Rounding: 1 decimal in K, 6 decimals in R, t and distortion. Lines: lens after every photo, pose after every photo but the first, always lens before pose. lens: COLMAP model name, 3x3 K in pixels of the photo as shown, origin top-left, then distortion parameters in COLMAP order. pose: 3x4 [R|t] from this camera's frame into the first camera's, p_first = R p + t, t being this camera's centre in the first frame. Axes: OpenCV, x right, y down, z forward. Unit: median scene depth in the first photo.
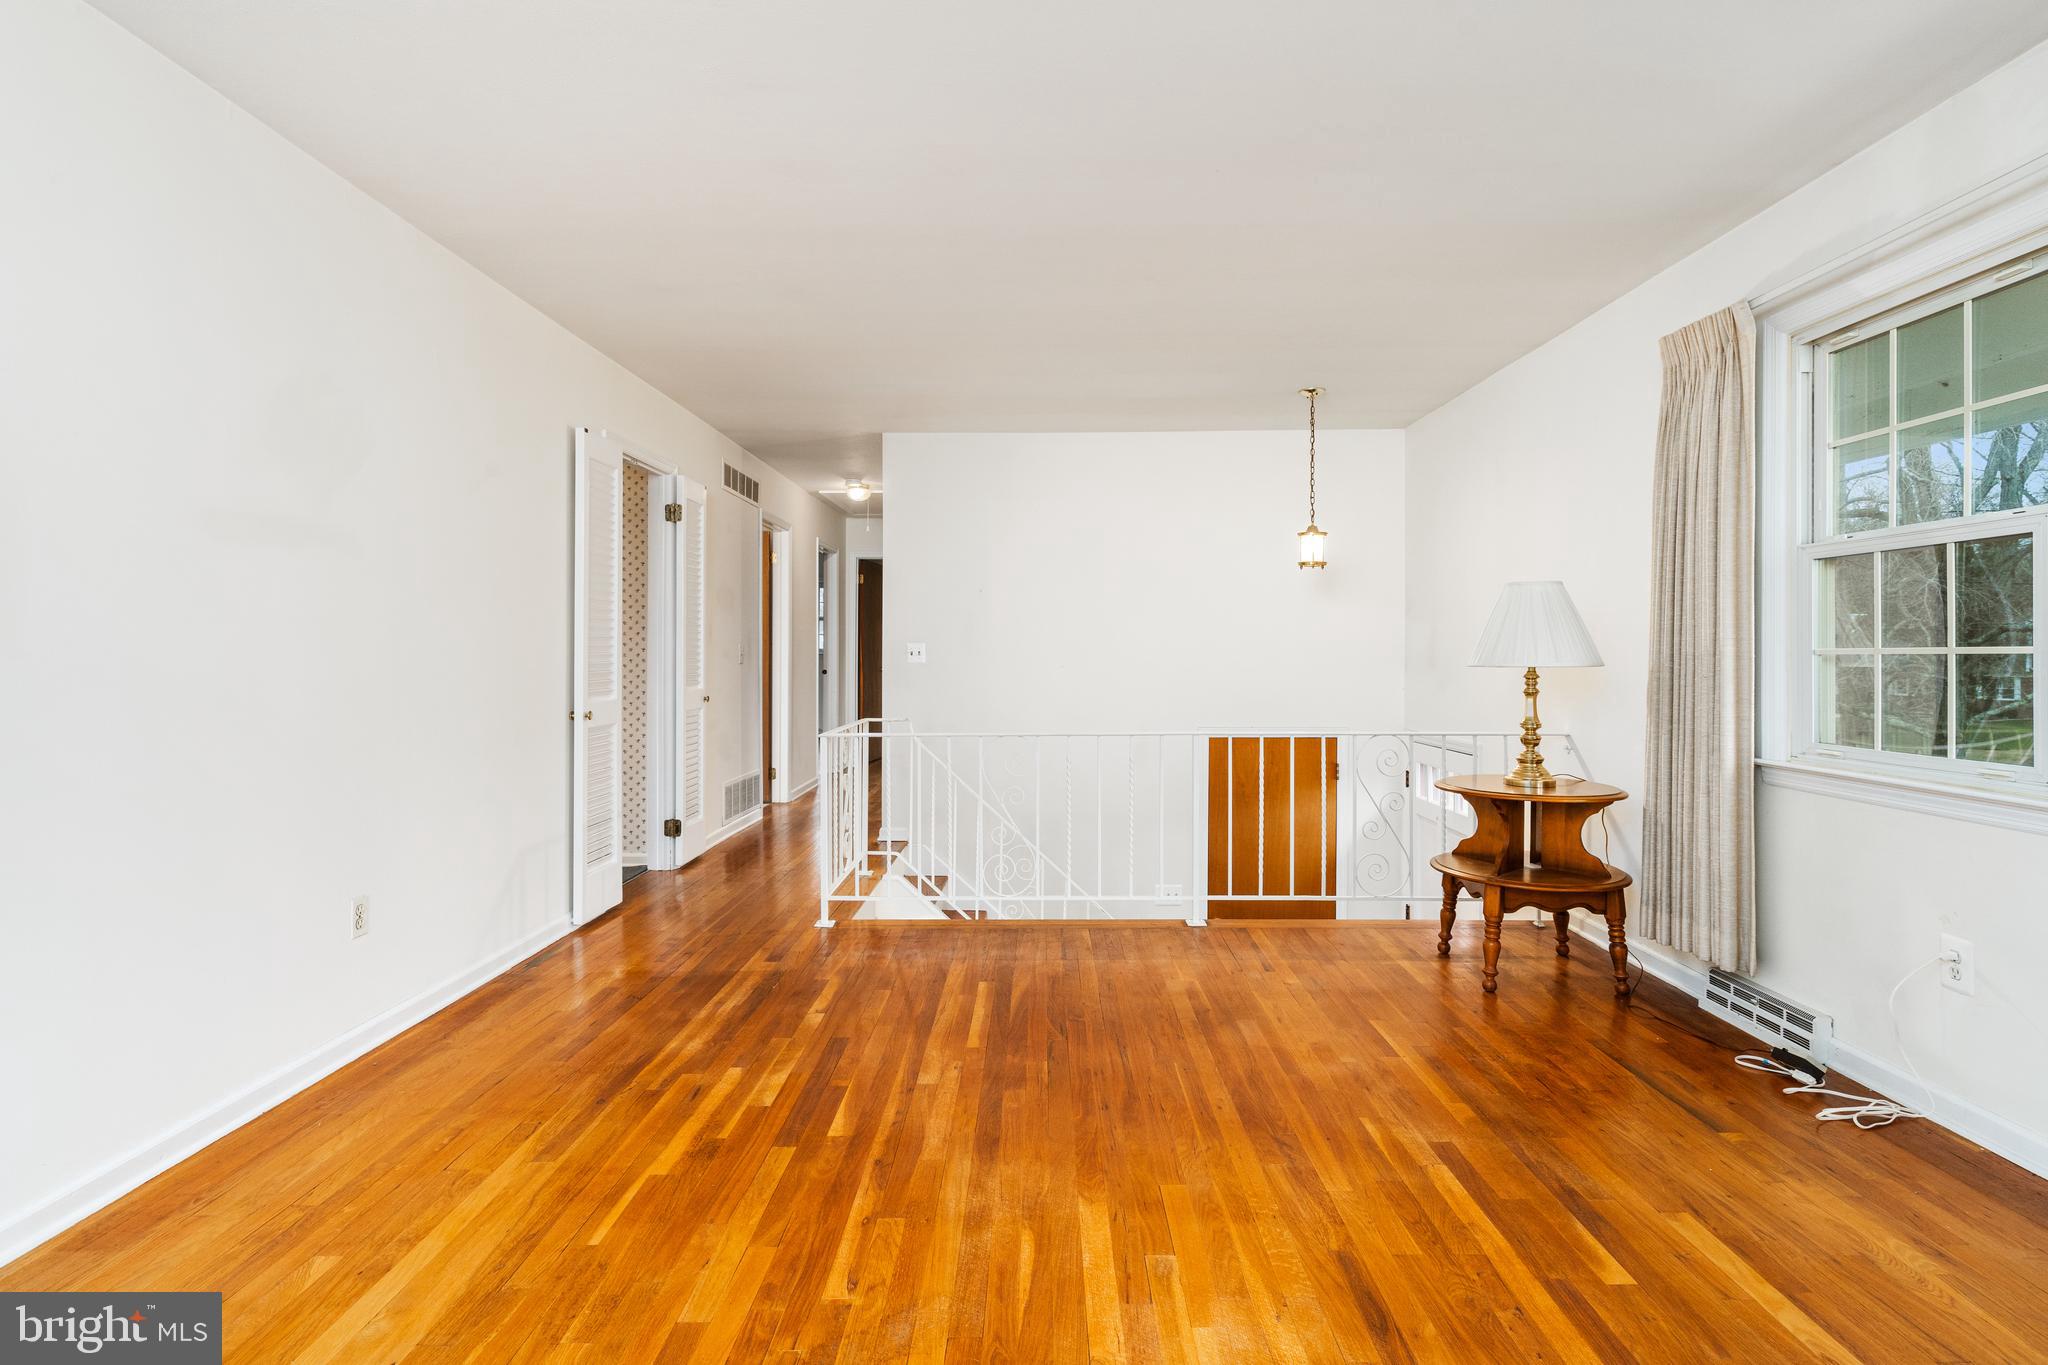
lens RADIAL K [[1002.3, 0, 1018.0], [0, 1002.3, 665.1], [0, 0, 1]] dist [-0.000185, 0.000603]
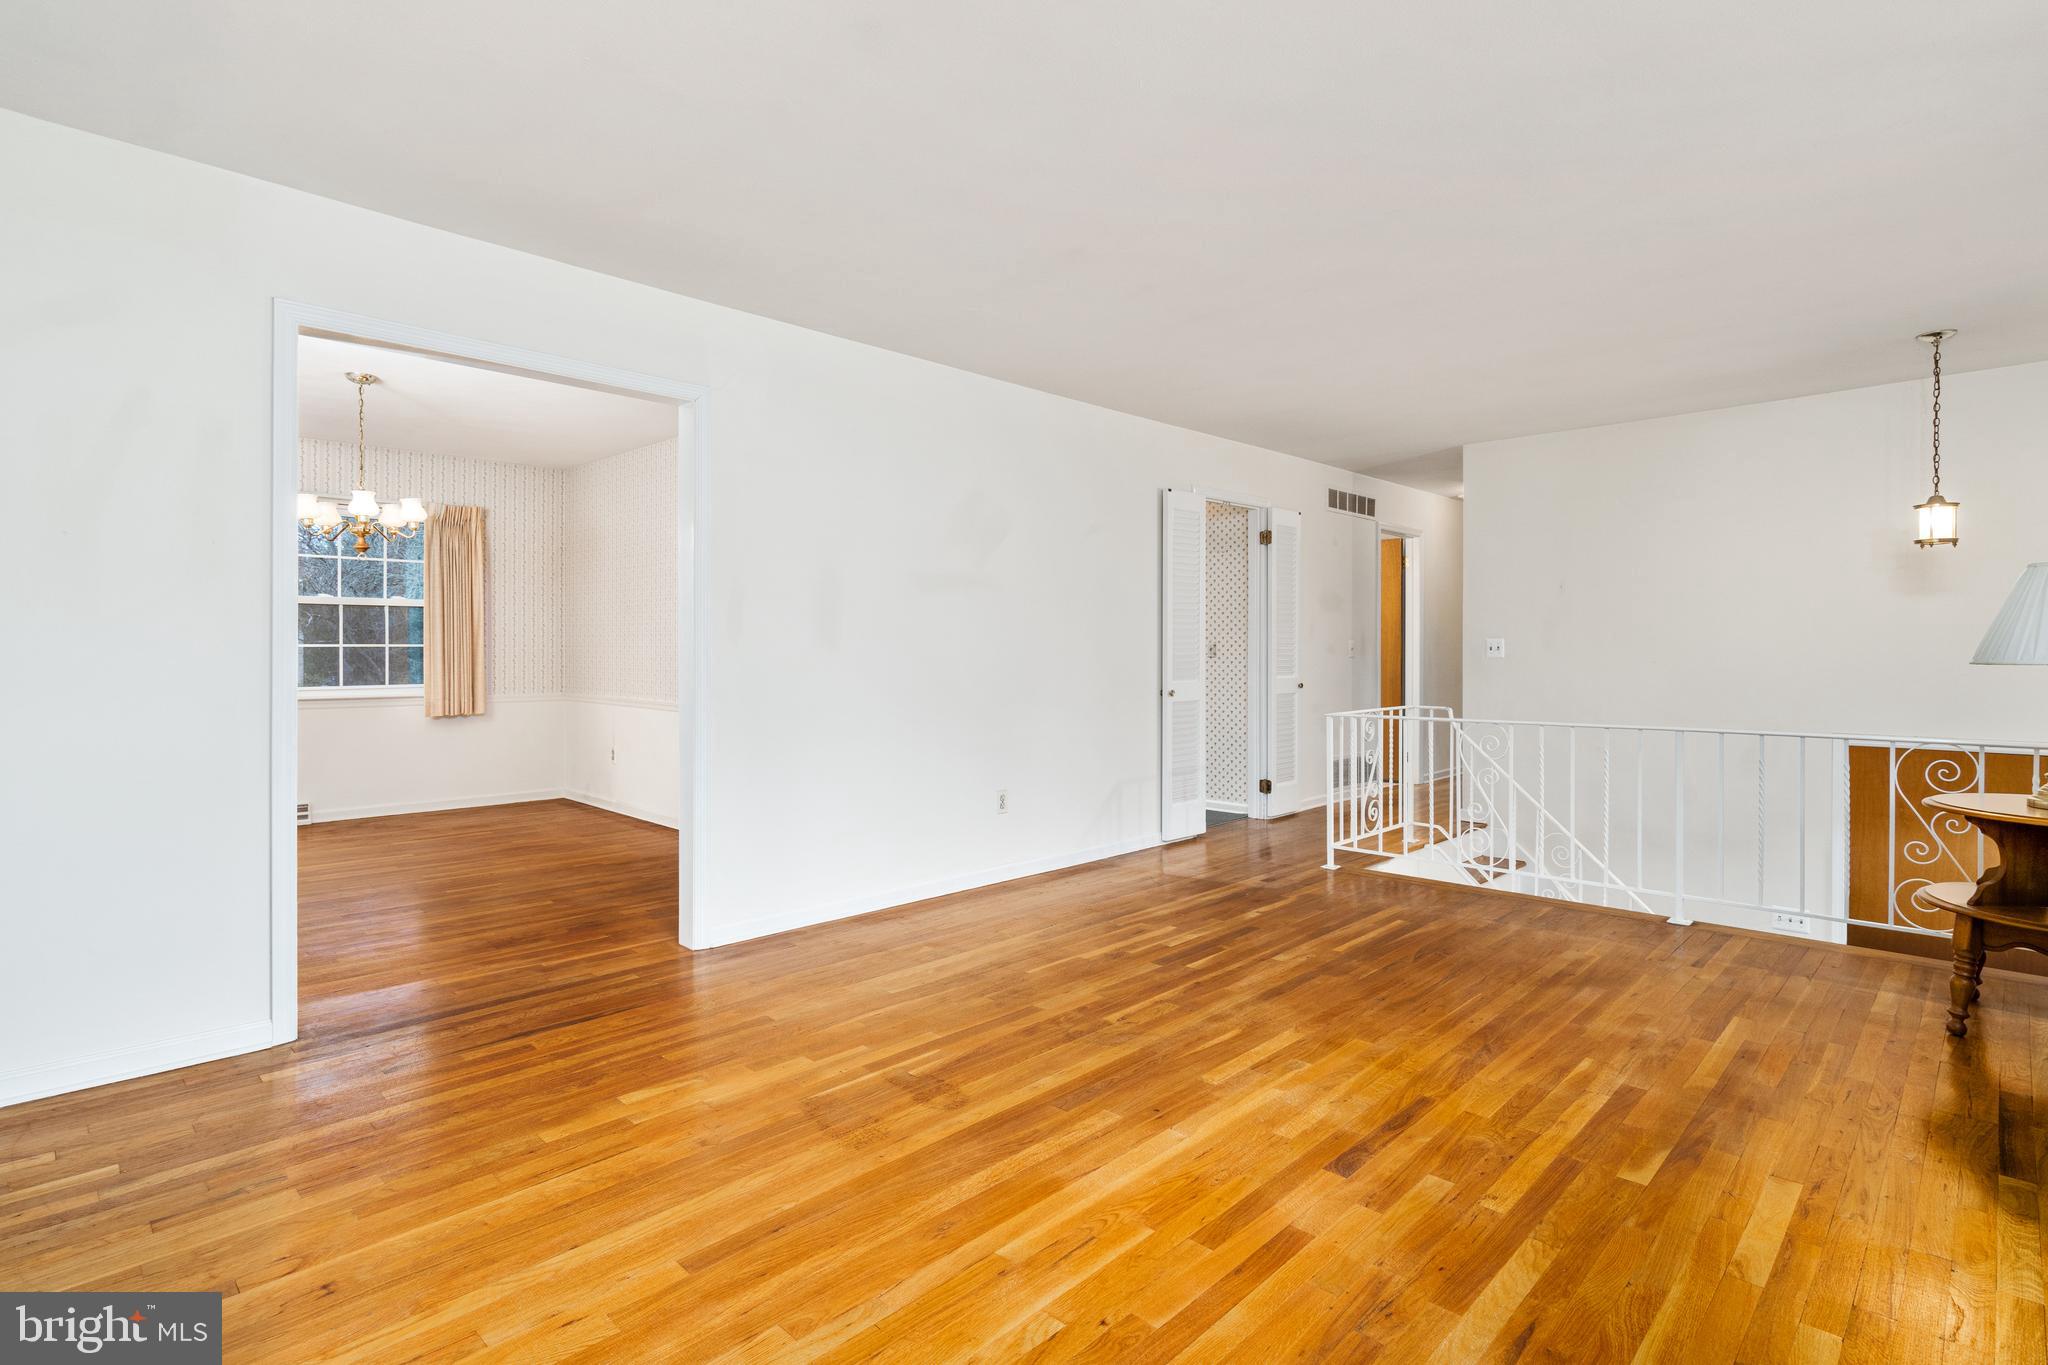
lens RADIAL K [[988.0, 0, 1036.0], [0, 988.0, 675.0], [0, 0, 1]] dist [-0.001427, 0.000080]
pose [[0.730919, 0.017384, -0.682243, 0.622856], [-0.006488, 0.999807, 0.018524, 0.000699], [0.682434, -0.009113, 0.730891, -0.235110]]
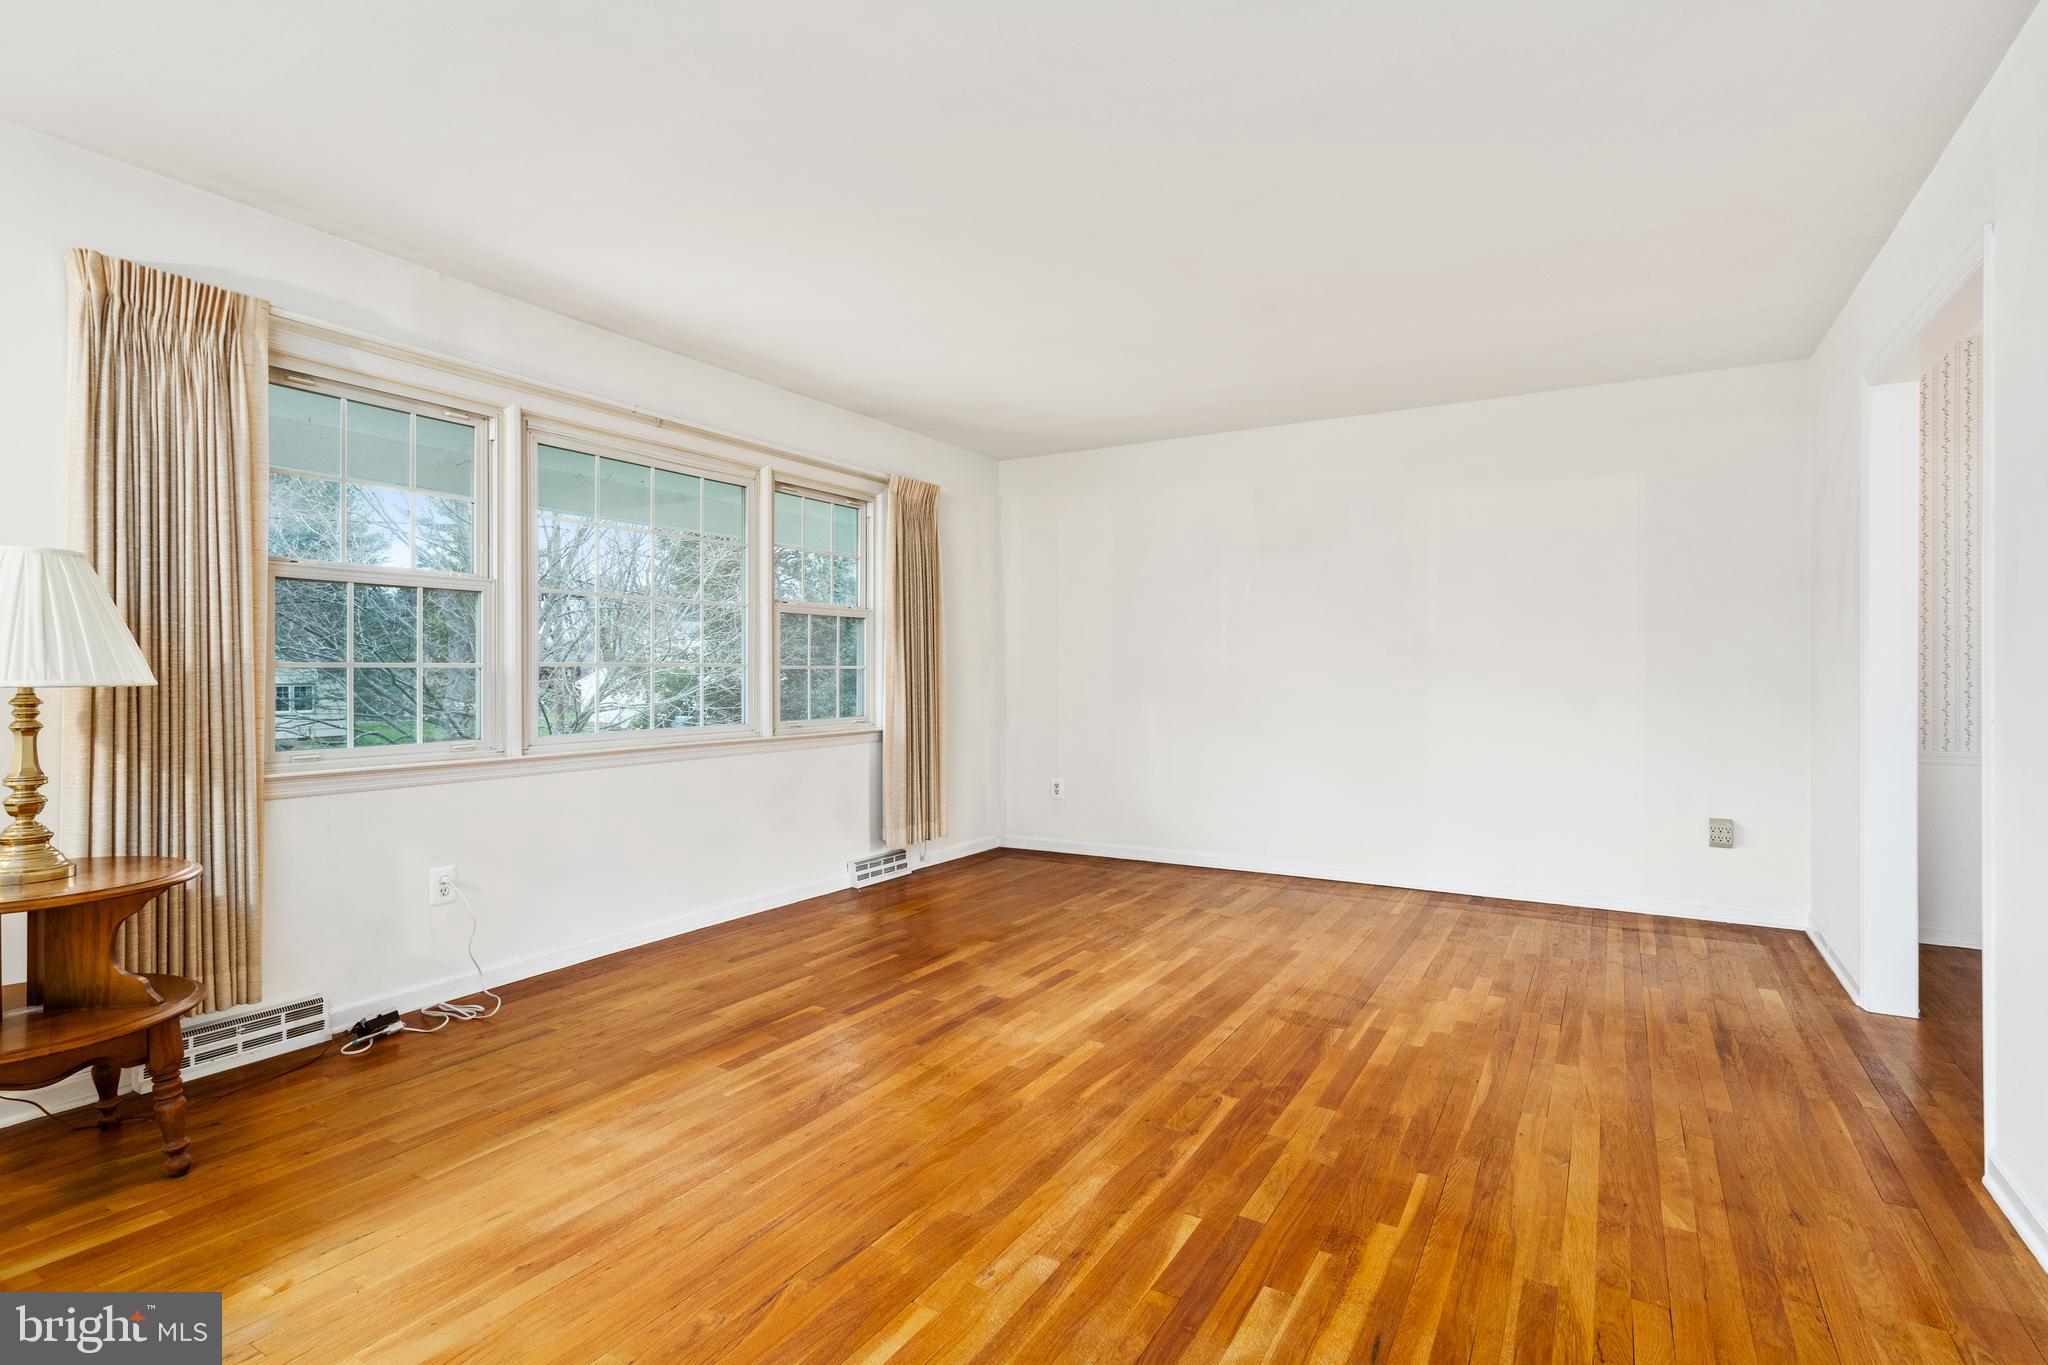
lens RADIAL K [[1002.3, 0, 1018.0], [0, 1002.3, 665.1], [0, 0, 1]] dist [-0.000185, 0.000603]
pose [[-0.870051, 0.001089, 0.492960, -0.455108], [0.002499, 0.999994, 0.002201, -0.016451], [-0.492955, 0.003146, -0.870049, 1.735111]]
